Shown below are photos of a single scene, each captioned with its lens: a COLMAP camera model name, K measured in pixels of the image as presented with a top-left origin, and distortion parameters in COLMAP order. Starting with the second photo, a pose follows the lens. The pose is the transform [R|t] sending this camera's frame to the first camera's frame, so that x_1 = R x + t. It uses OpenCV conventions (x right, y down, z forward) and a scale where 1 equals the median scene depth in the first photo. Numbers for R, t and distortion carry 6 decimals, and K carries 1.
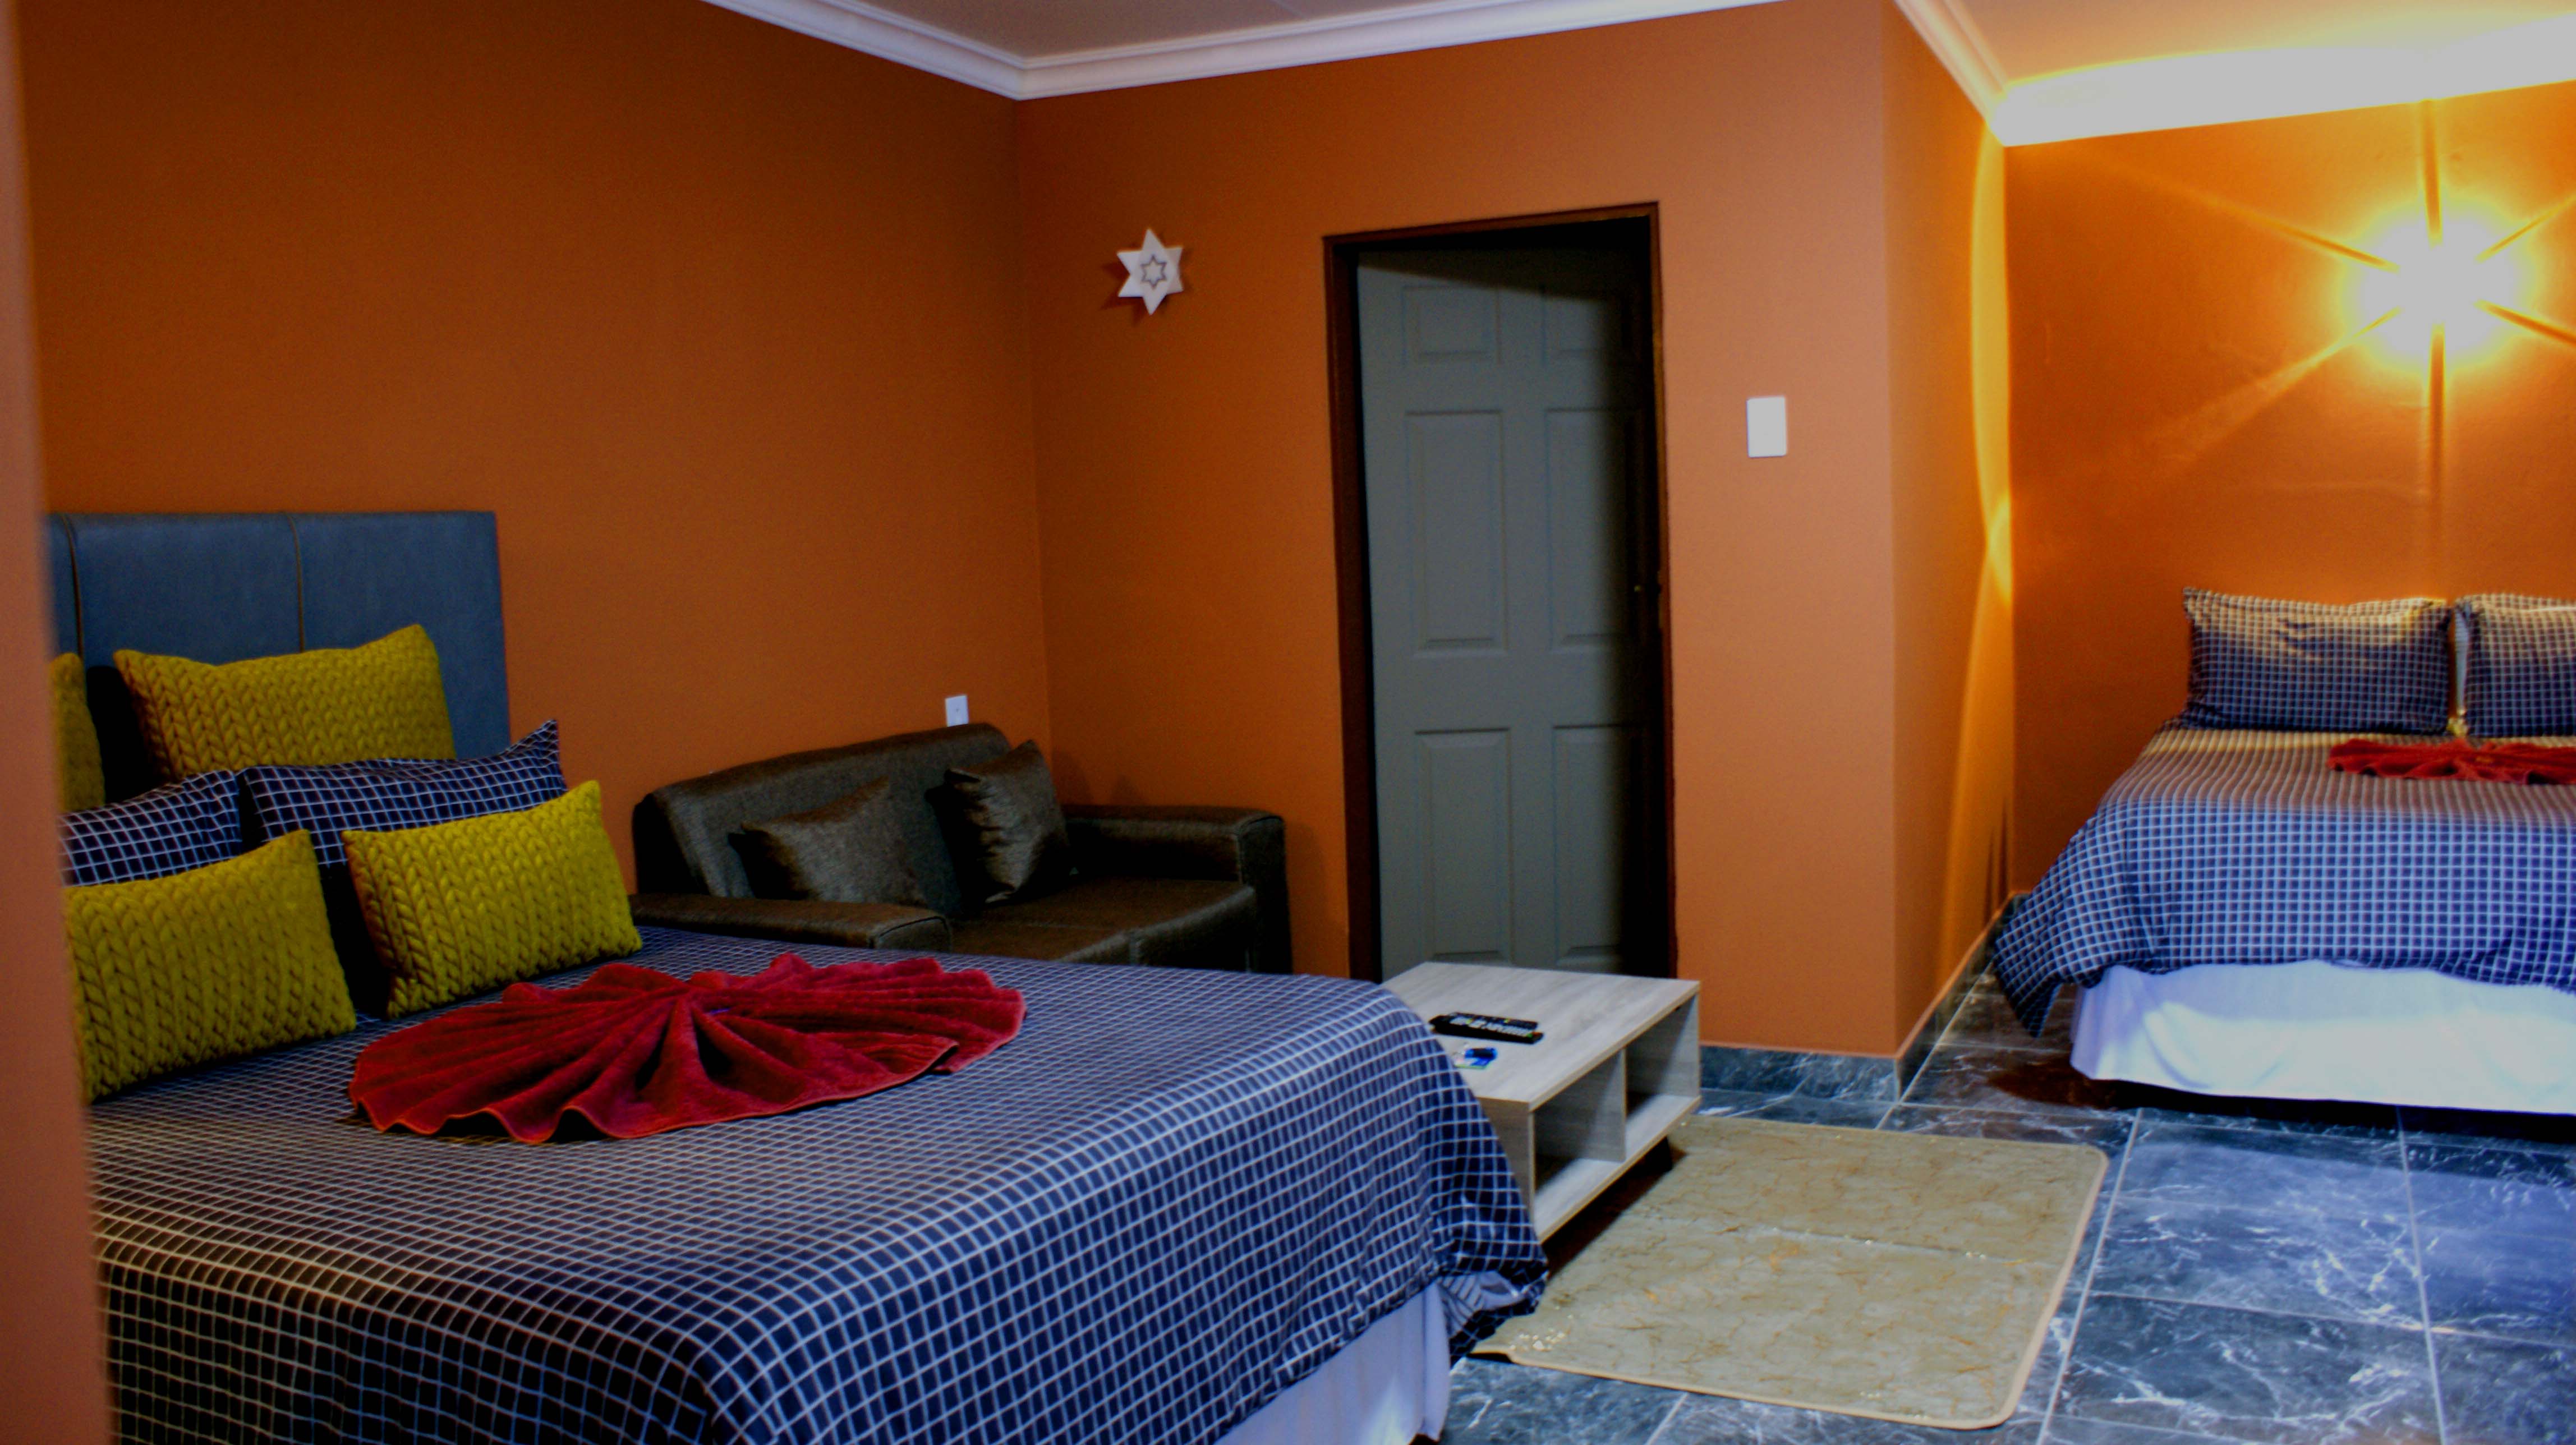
lens RADIAL K [[2021.7, 0, 1255.6], [0, 2021.7, 717.2], [0, 0, 1]] dist [-0.164713, 0.138984]
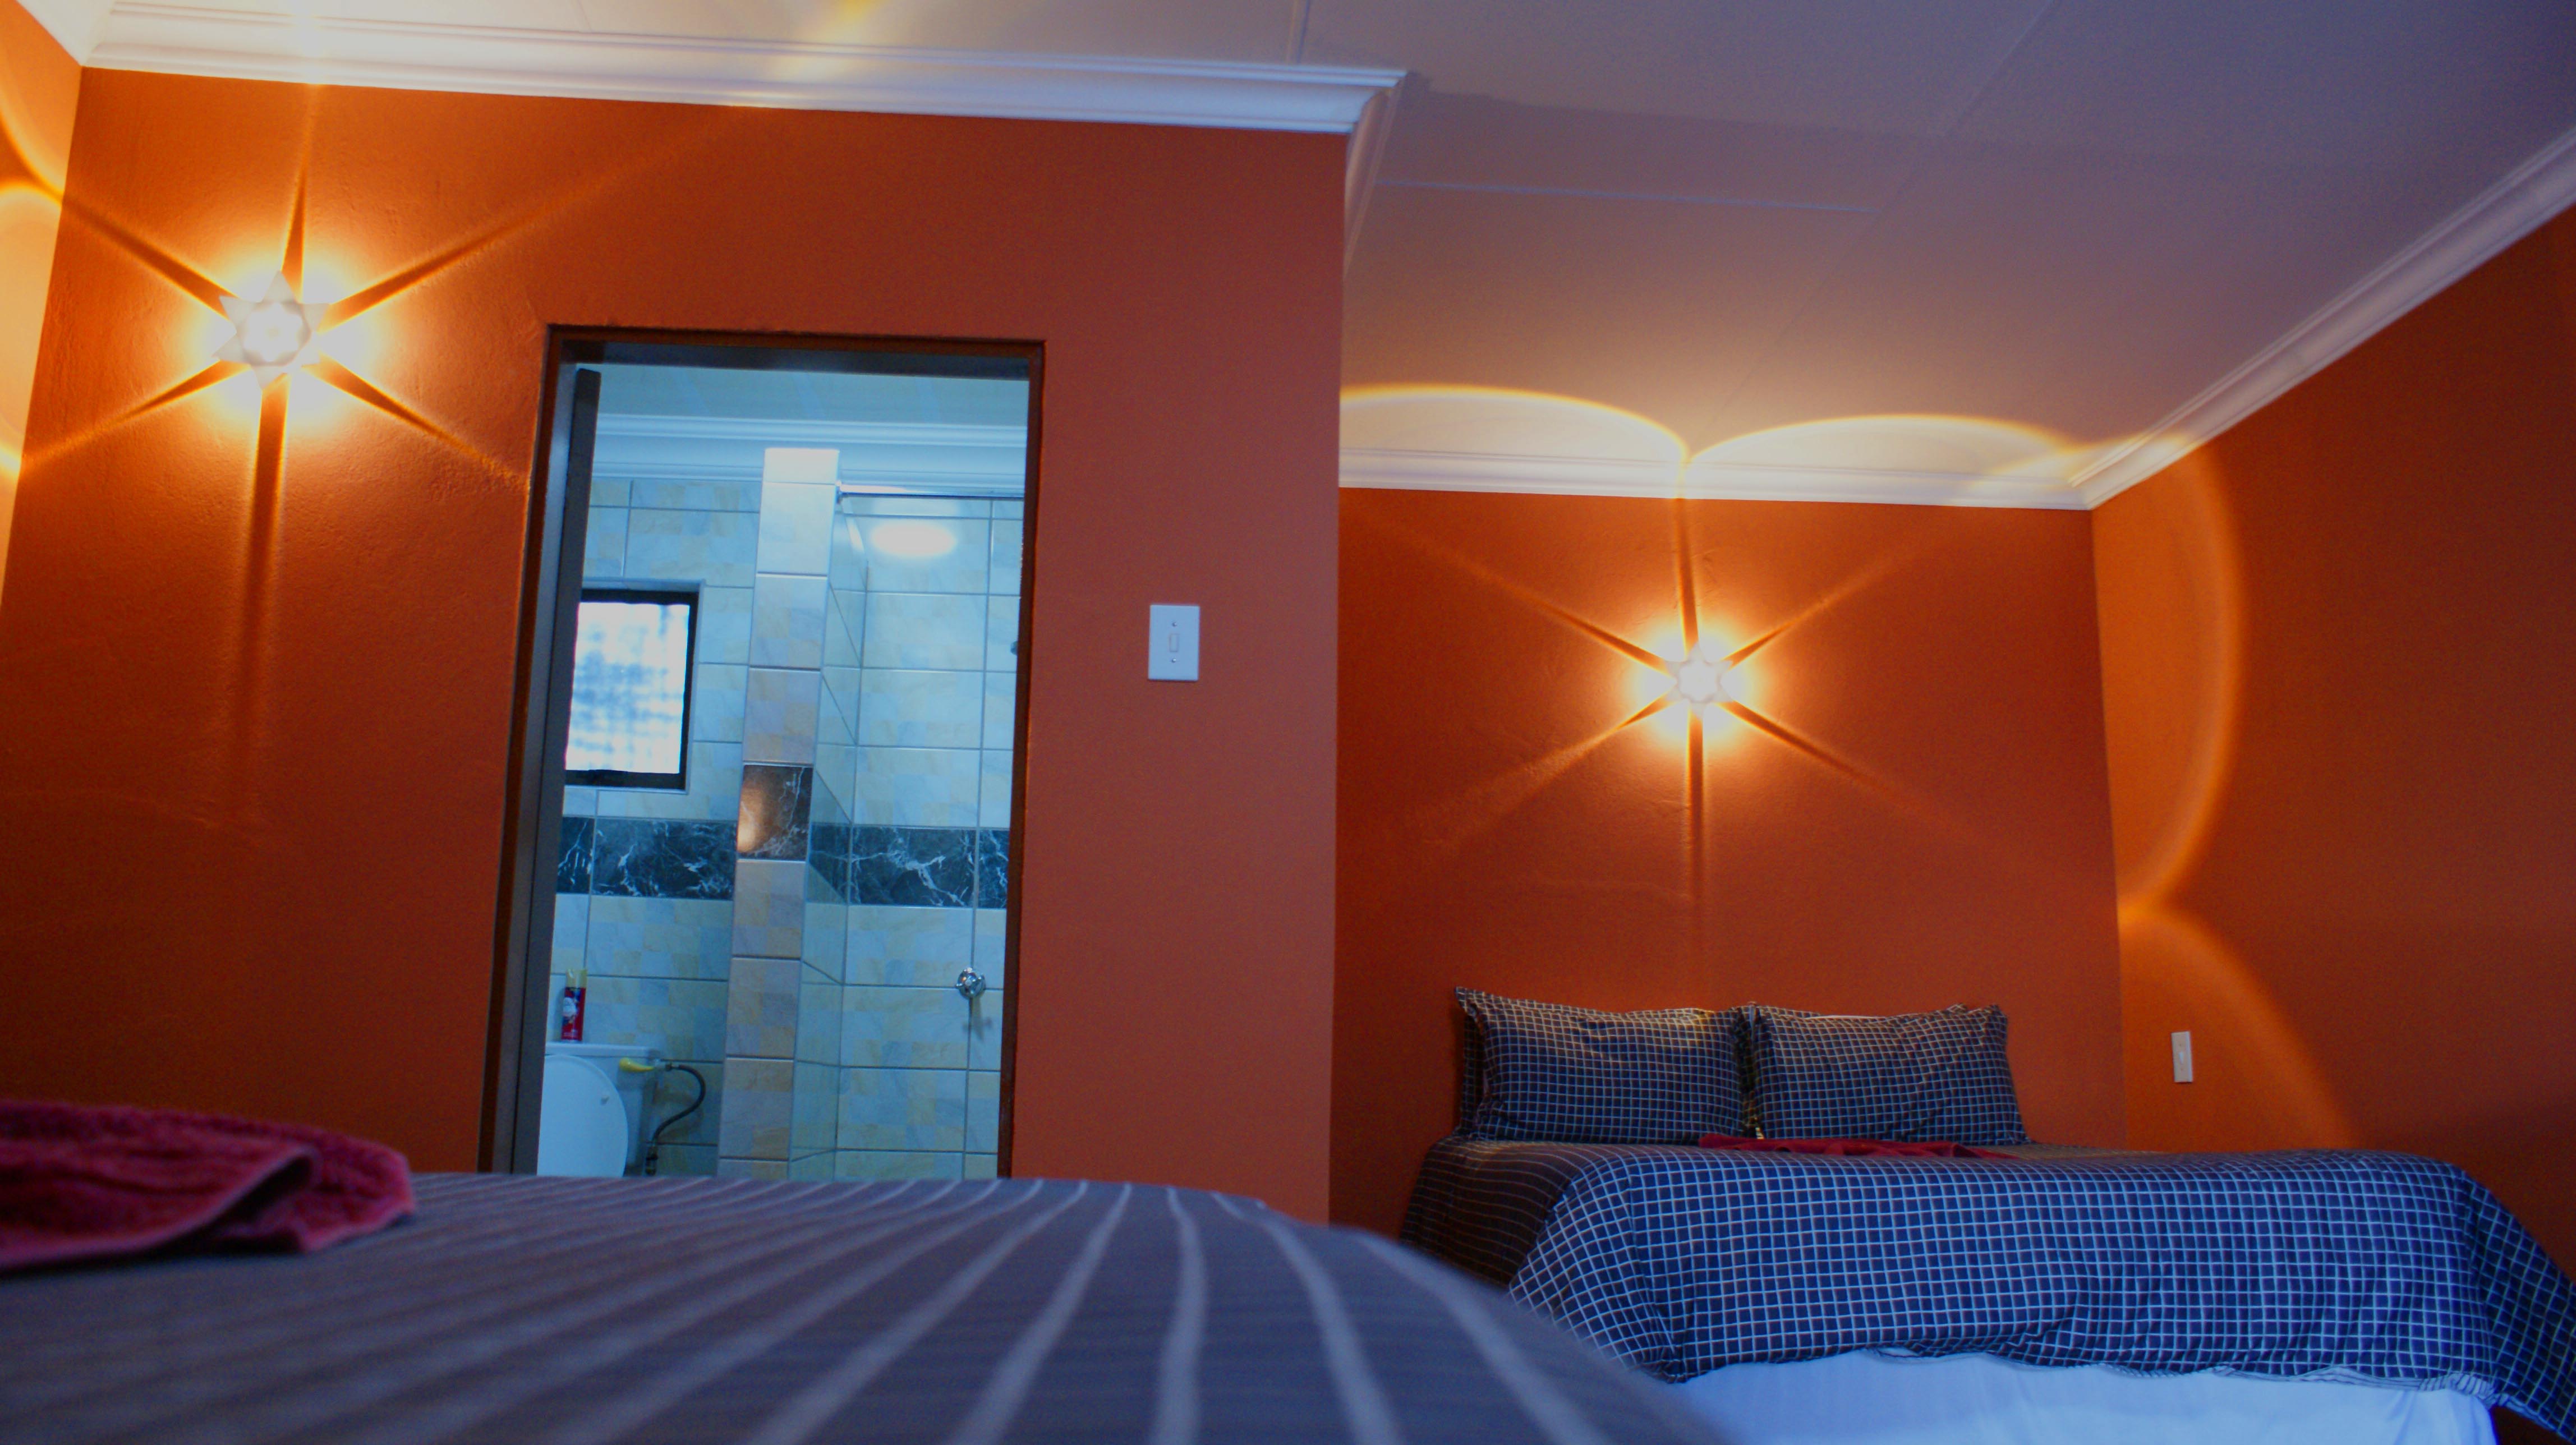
lens RADIAL K [[2021.7, 0, 1255.6], [0, 2021.7, 717.2], [0, 0, 1]] dist [-0.164713, 0.138984]
pose [[0.848993, 0.153068, 0.505748, -0.102205], [-0.004292, 0.959090, -0.283069, 0.101610], [-0.528387, 0.238153, 0.814918, 0.404572]]
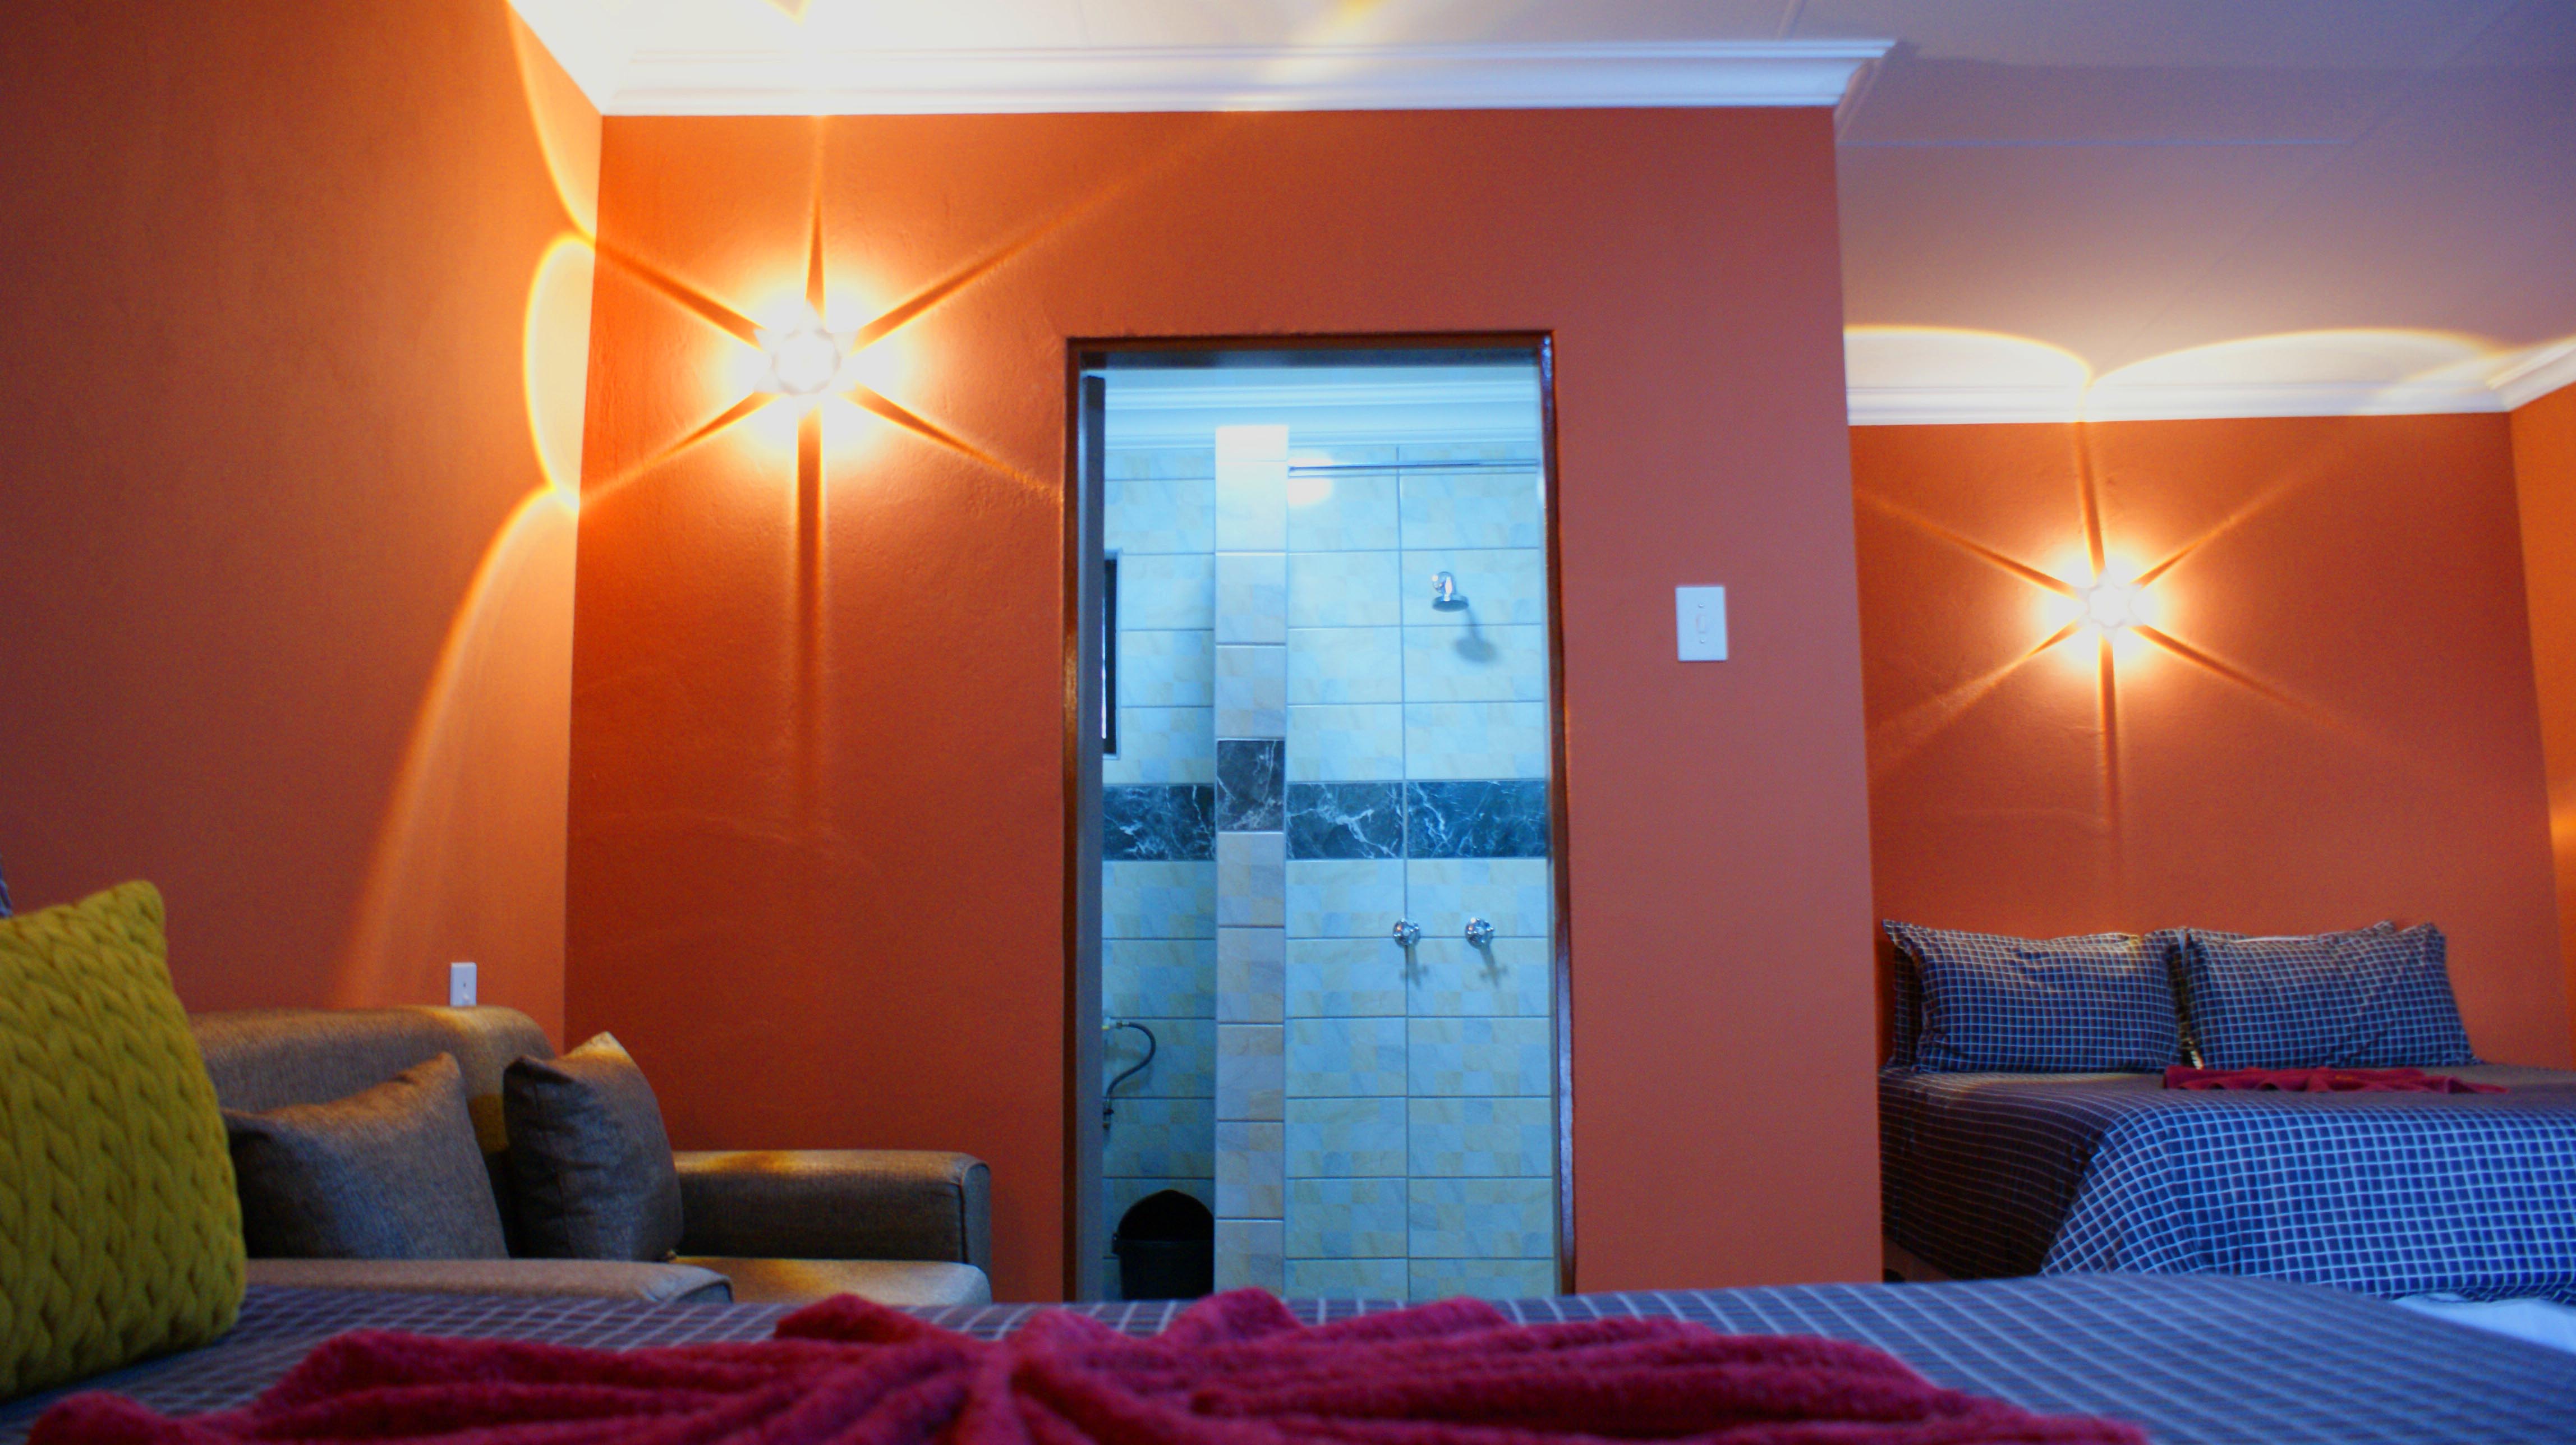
lens RADIAL K [[2021.7, 0, 1255.6], [0, 2021.7, 717.2], [0, 0, 1]] dist [-0.164713, 0.138984]
pose [[0.904289, 0.091348, 0.417033, -0.231487], [0.008203, 0.972942, -0.230902, 0.069920], [-0.426842, 0.212223, 0.879072, 0.436823]]
